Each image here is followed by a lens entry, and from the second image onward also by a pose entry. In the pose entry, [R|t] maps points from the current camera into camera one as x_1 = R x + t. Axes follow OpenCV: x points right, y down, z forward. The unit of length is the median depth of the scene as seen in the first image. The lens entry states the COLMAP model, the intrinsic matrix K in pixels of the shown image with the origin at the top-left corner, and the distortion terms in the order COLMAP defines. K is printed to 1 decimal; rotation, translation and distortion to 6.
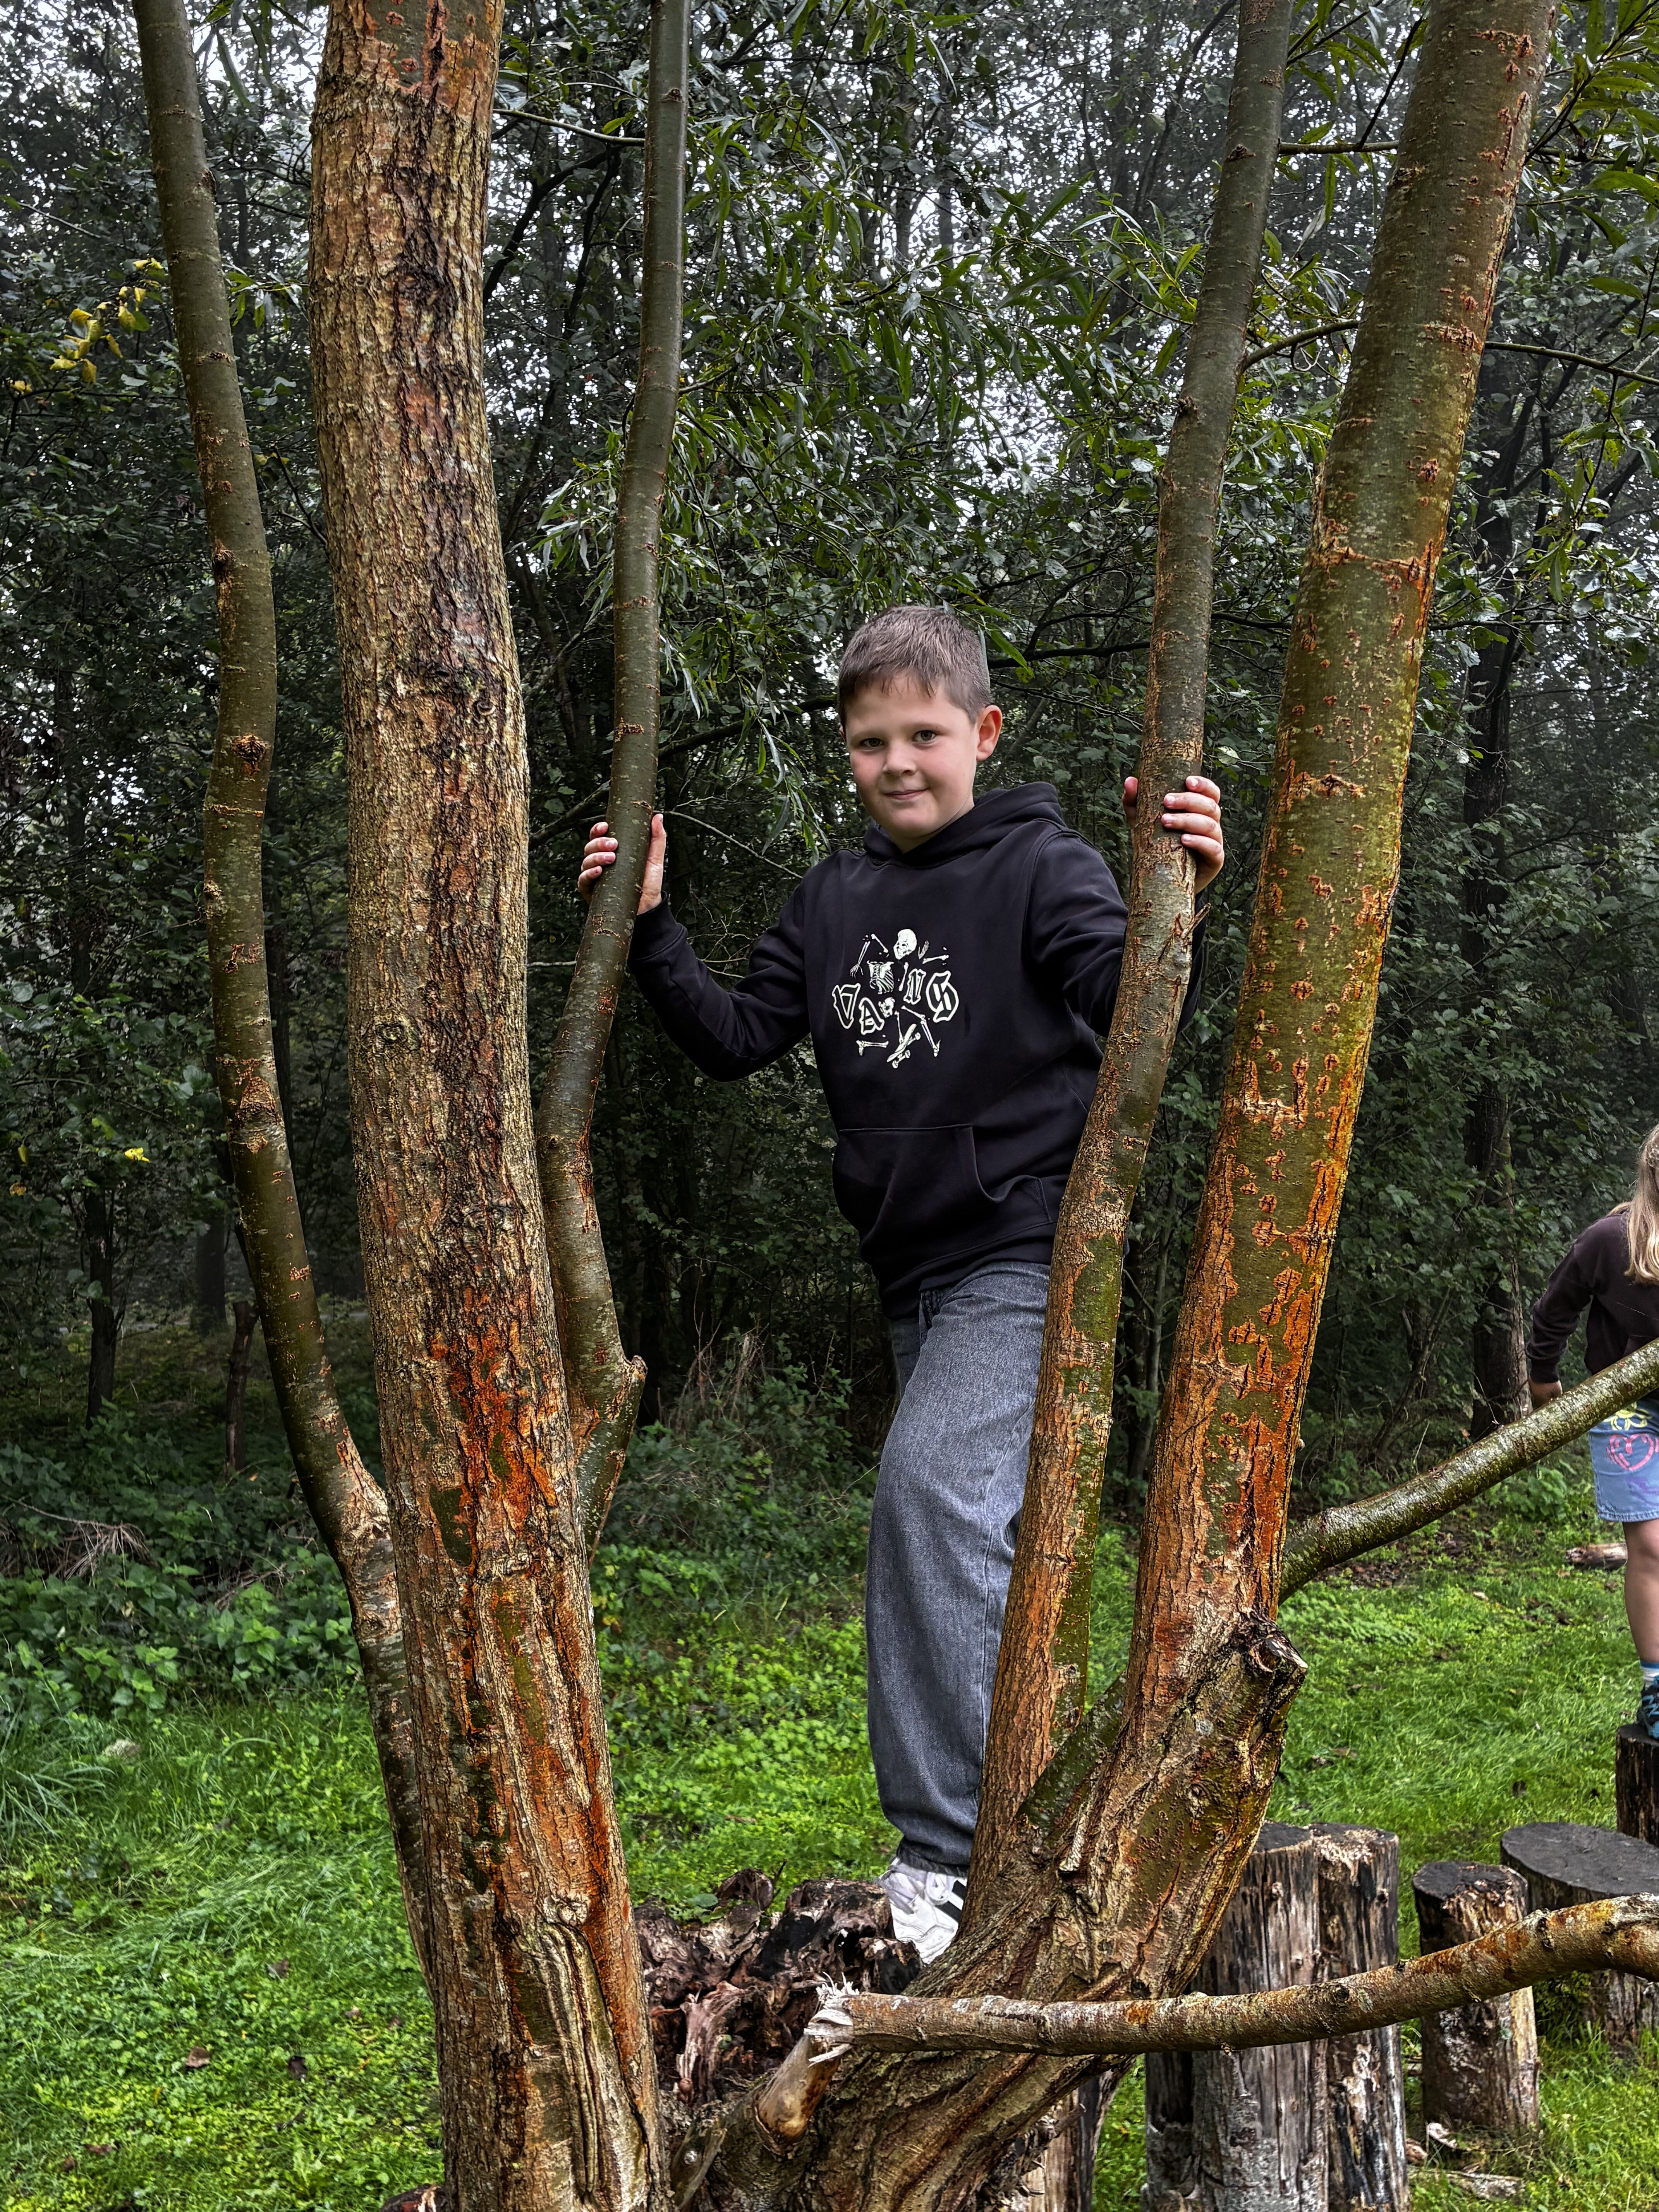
lens RADIAL K [[2017.2, 0, 813.0], [0, 2017.2, 1090.4], [0, 0, 1]] dist [0.029742, 0.000000]
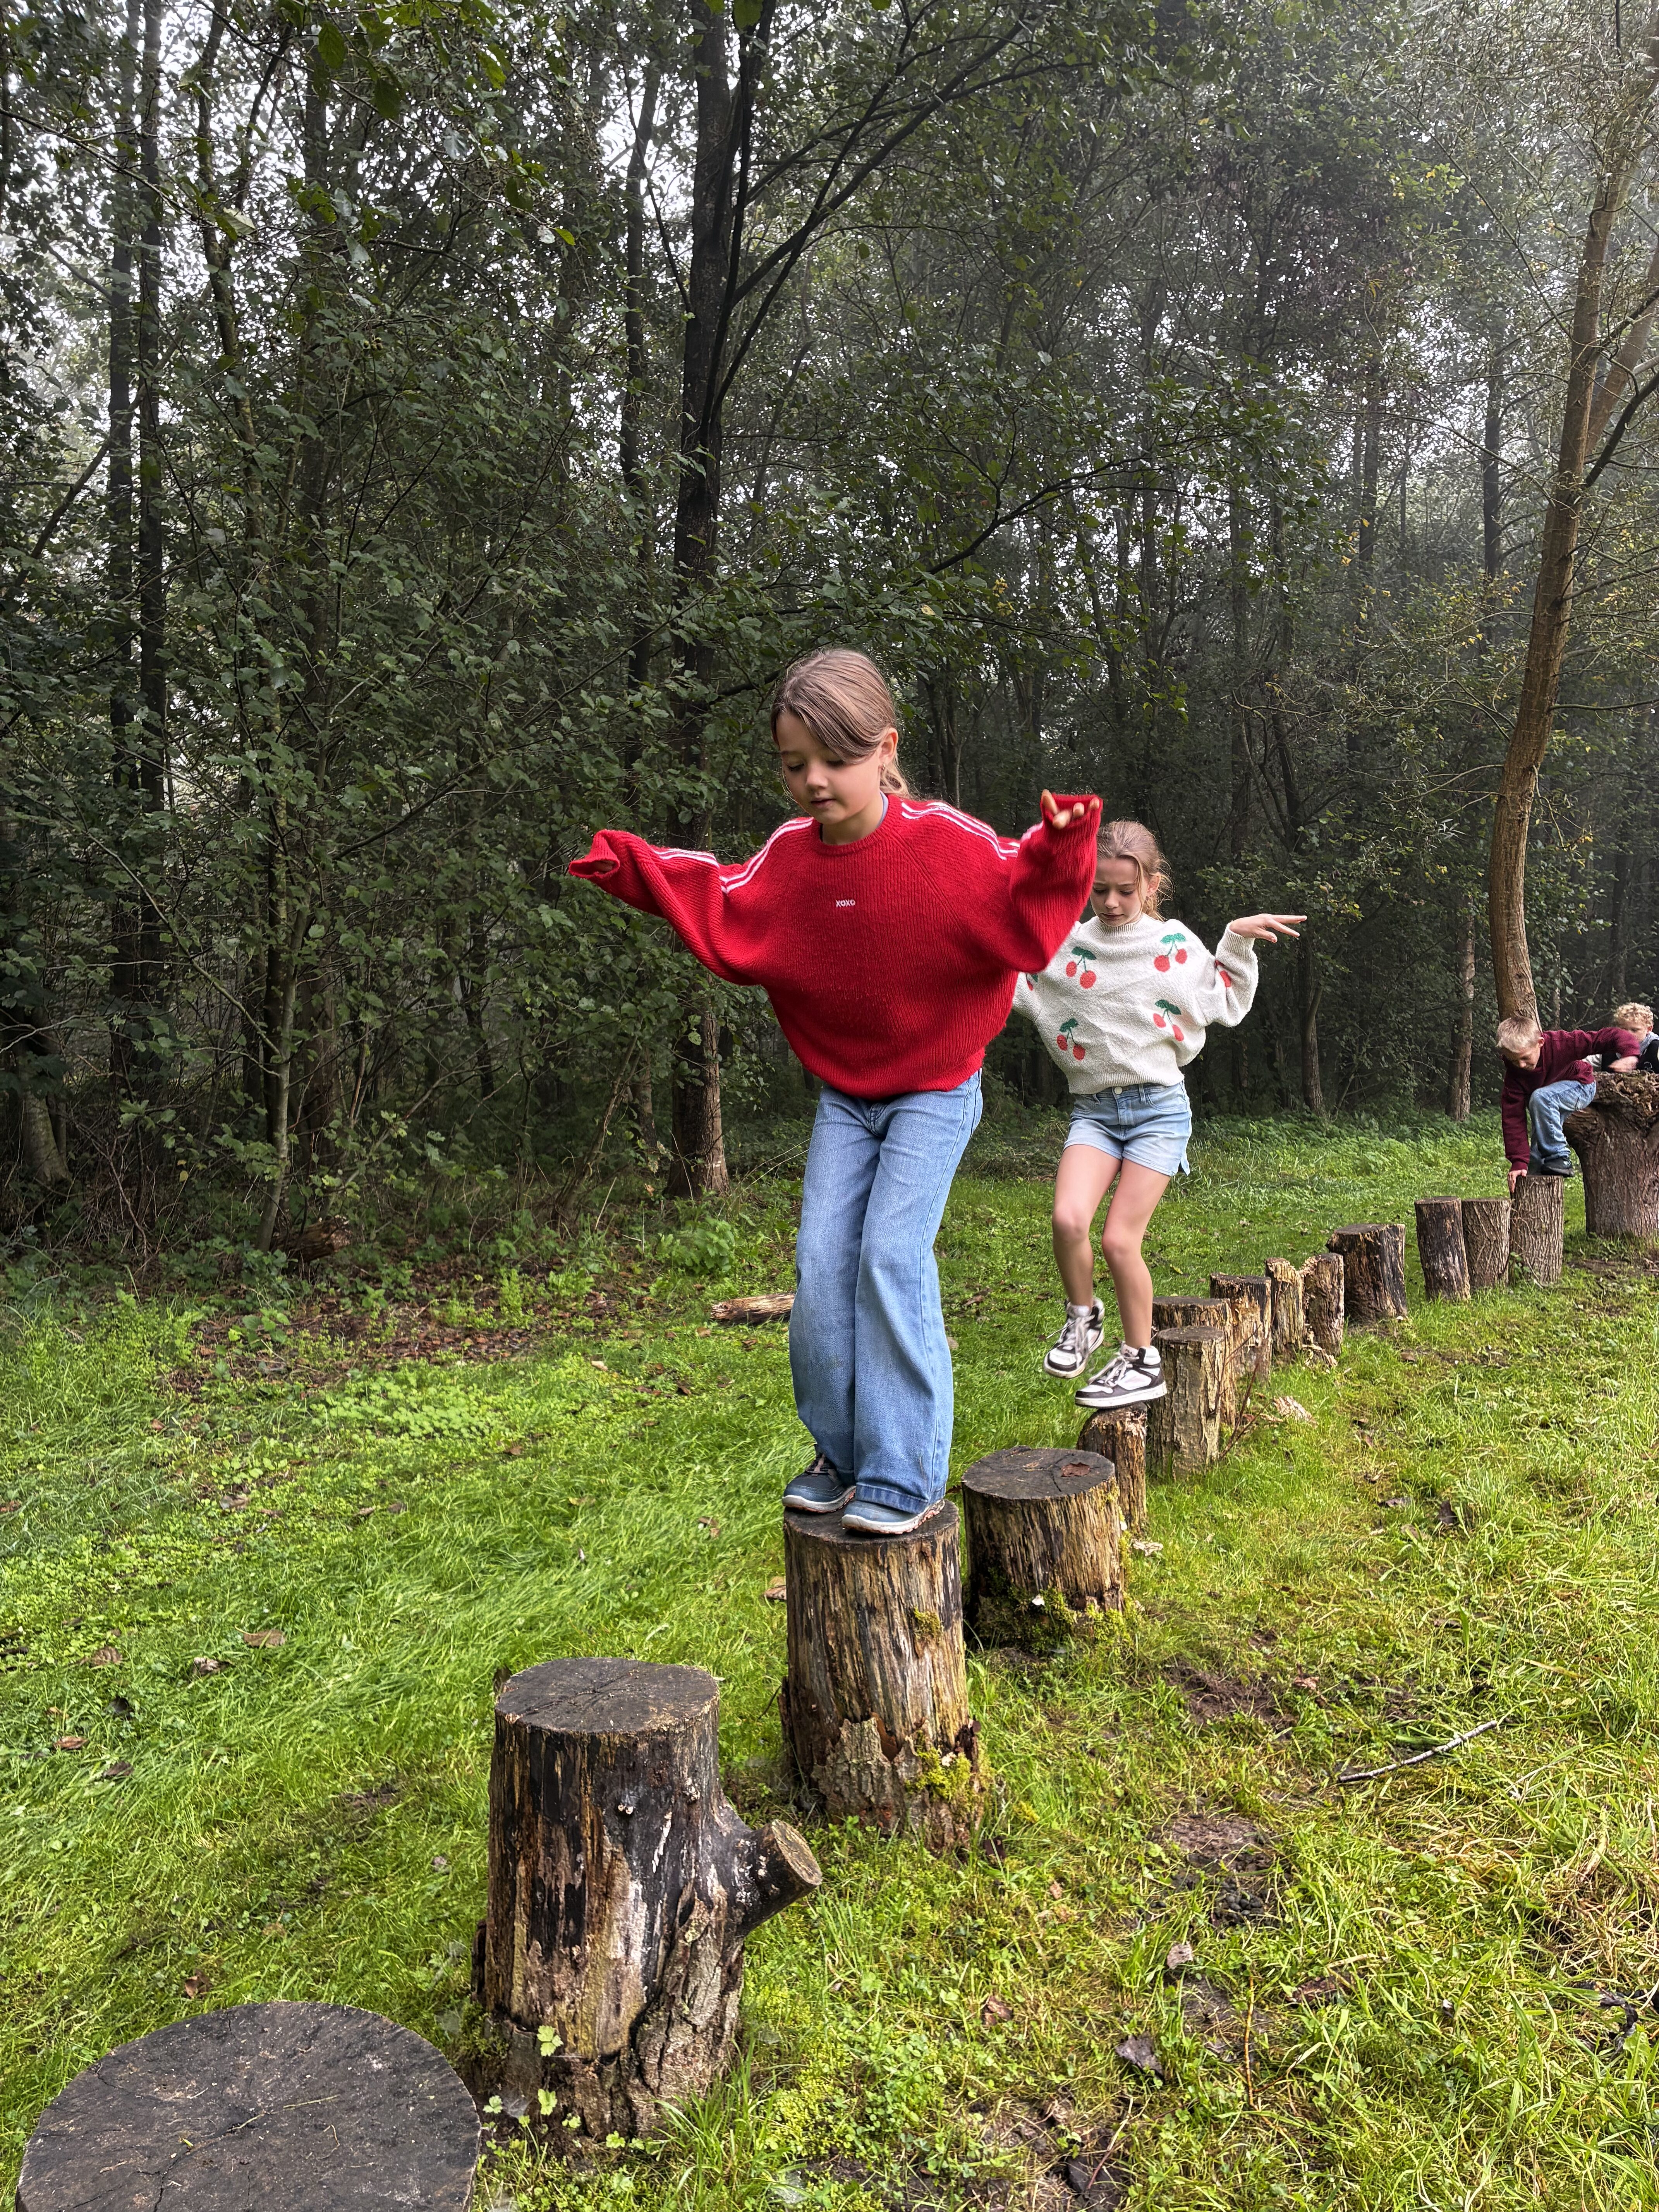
lens RADIAL K [[1666.0, 0, 816.6], [0, 1666.0, 1090.2], [0, 0, 1]] dist [0.050504, -0.050404]
pose [[0.940188, -0.000179, 0.340657, 0.481253], [-0.031753, 0.995600, 0.088158, 0.189316], [-0.339174, -0.093702, 0.936045, 0.881485]]
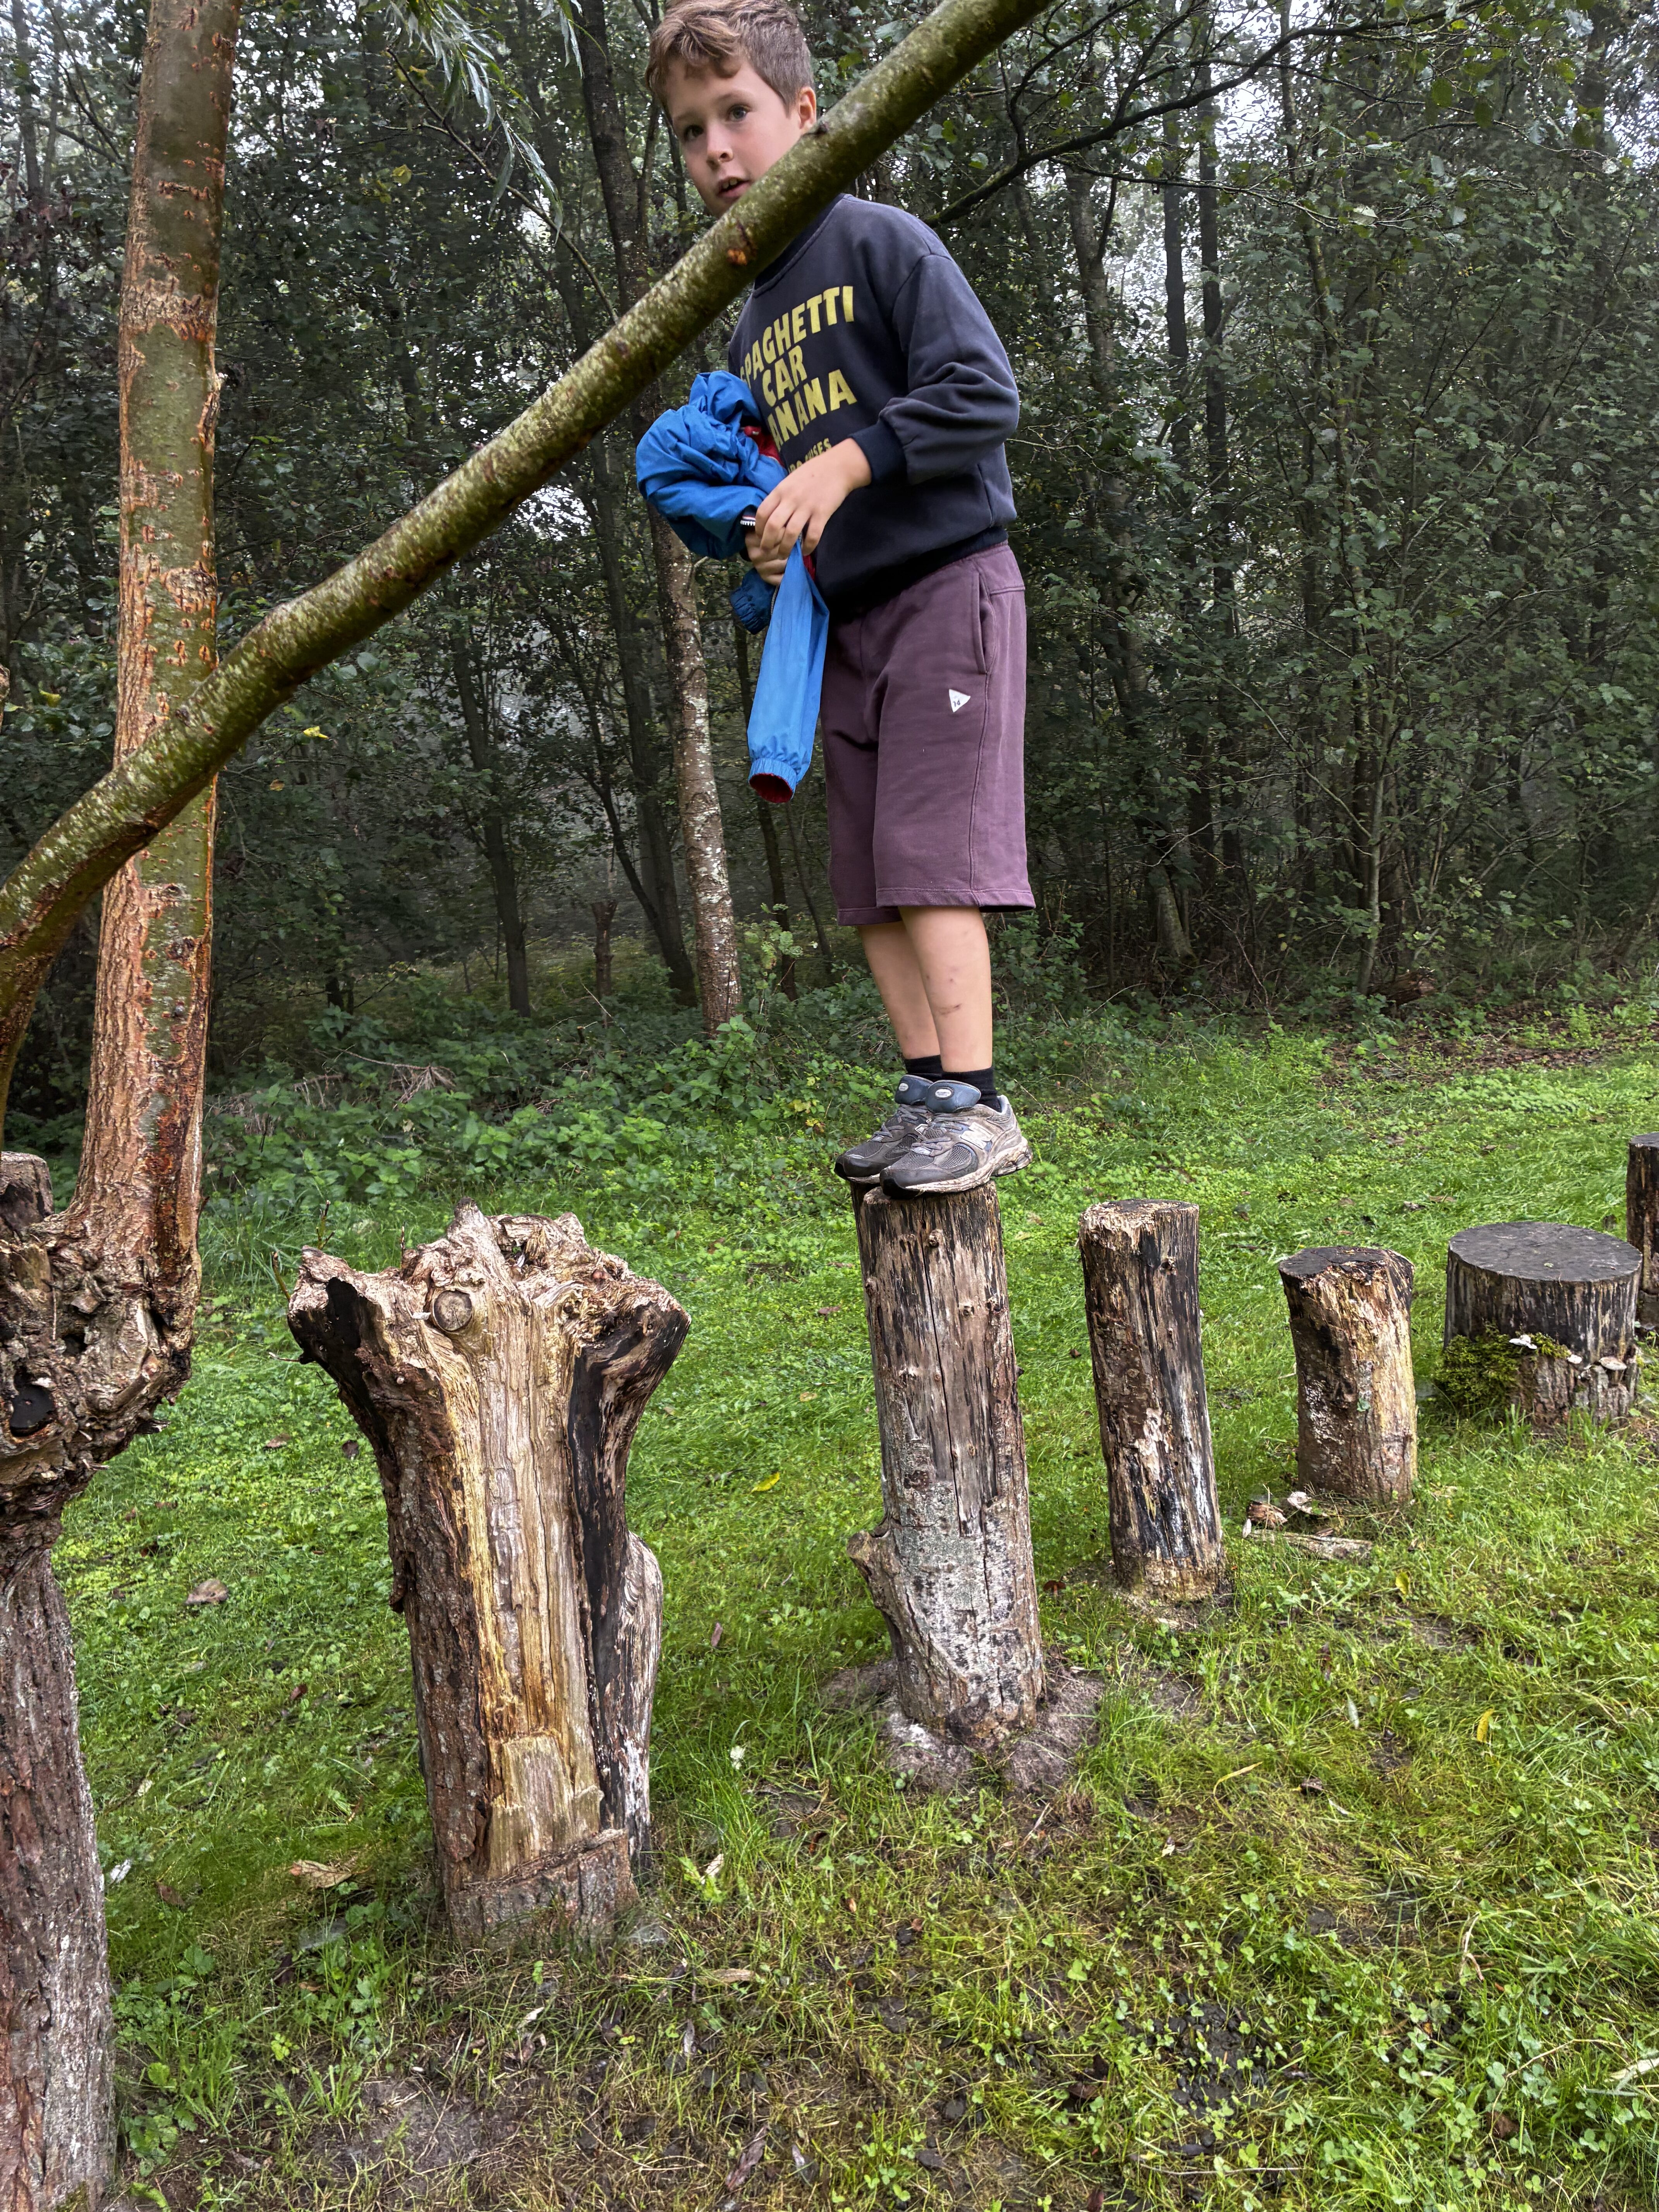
lens RADIAL K [[1666.0, 0, 819.3], [0, 1666.0, 1109.9], [0, 0, 1]] dist [0.050504, -0.050404]
pose [[0.969757, -0.046848, -0.239533, 0.313471], [0.096602, 0.974936, 0.200417, 0.153007], [0.224141, -0.217495, 0.949977, 0.232904]]
